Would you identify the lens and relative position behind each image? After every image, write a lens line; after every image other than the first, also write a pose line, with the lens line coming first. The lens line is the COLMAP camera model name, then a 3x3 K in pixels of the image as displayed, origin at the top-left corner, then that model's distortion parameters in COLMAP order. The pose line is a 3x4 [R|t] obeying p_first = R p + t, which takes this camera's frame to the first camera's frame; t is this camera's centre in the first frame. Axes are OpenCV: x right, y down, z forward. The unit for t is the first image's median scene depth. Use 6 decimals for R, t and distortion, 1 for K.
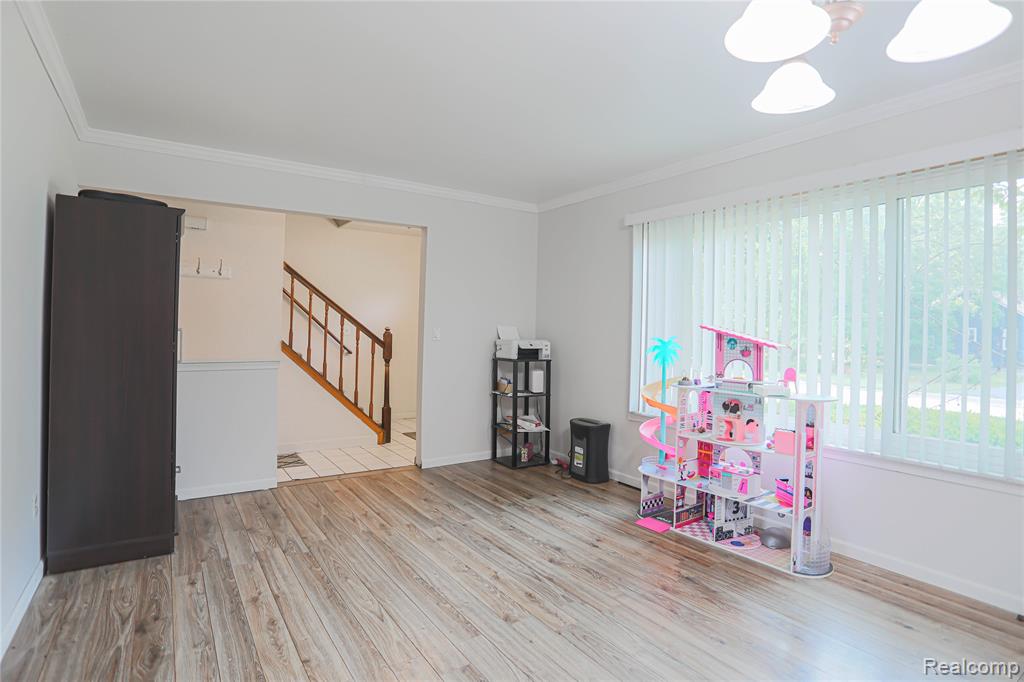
lens RADIAL K [[528.7, 0, 510.9], [0, 528.7, 331.7], [0, 0, 1]] dist [-0.073201, 0.034563]
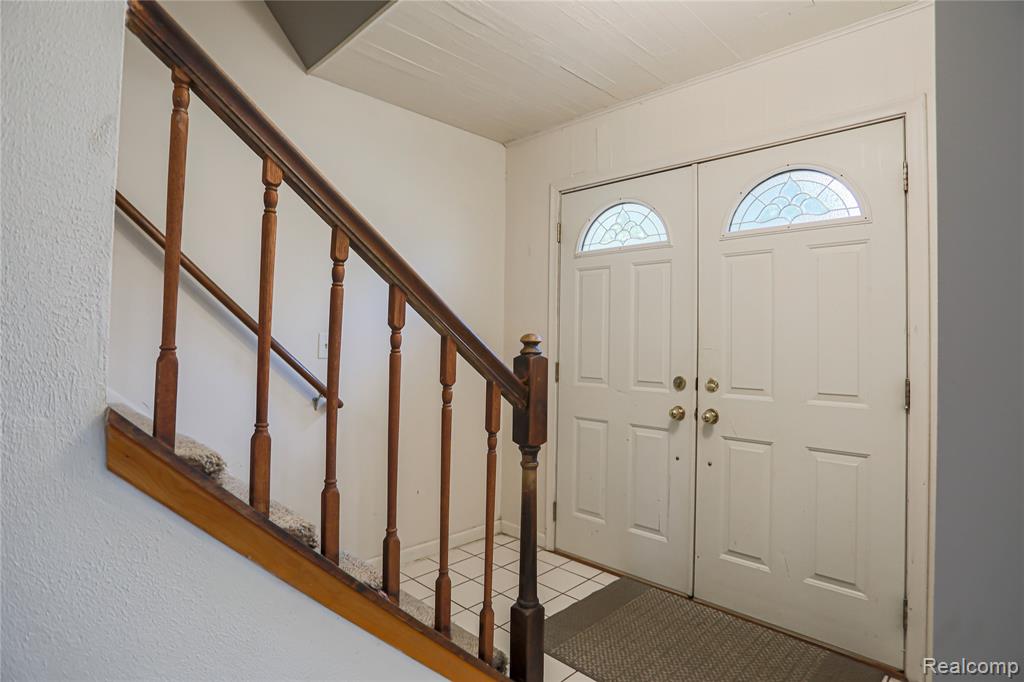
lens RADIAL K [[528.7, 0, 510.9], [0, 528.7, 331.7], [0, 0, 1]] dist [-0.073201, 0.034563]
pose [[0.983514, 0.001005, 0.180827, -0.502112], [0.002527, 0.999811, -0.019298, -0.007889], [-0.180812, 0.019436, 0.983326, 1.202631]]
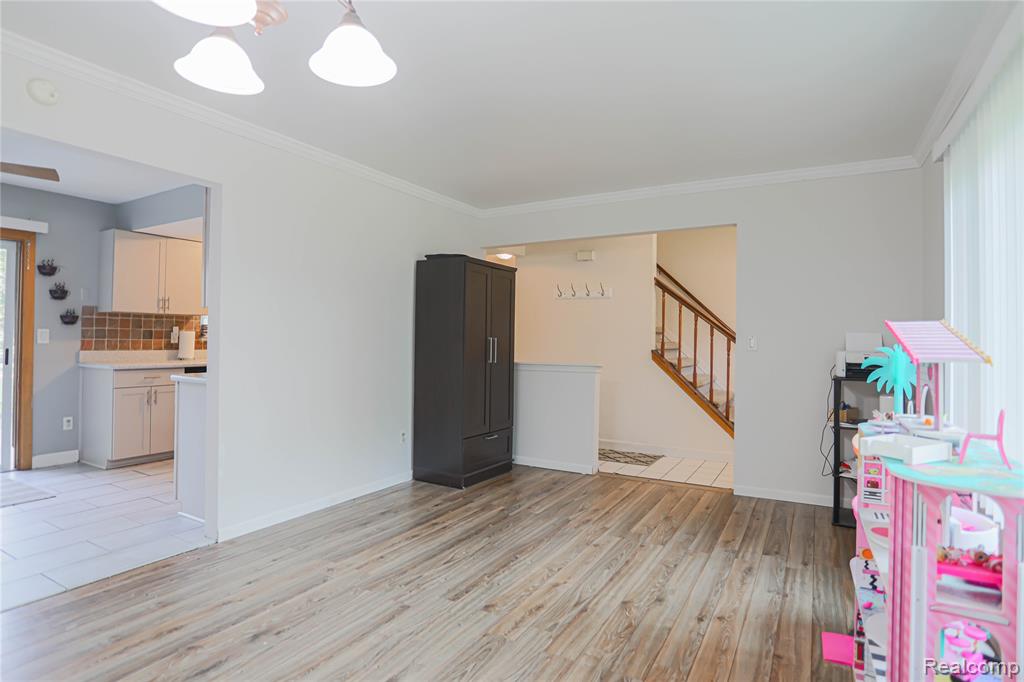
lens RADIAL K [[528.7, 0, 510.9], [0, 528.7, 331.7], [0, 0, 1]] dist [-0.073201, 0.034563]
pose [[0.435940, -0.022955, -0.899683, 0.638336], [-0.003390, 0.999626, -0.027147, 0.013691], [0.899969, 0.014885, 0.435699, 0.371786]]
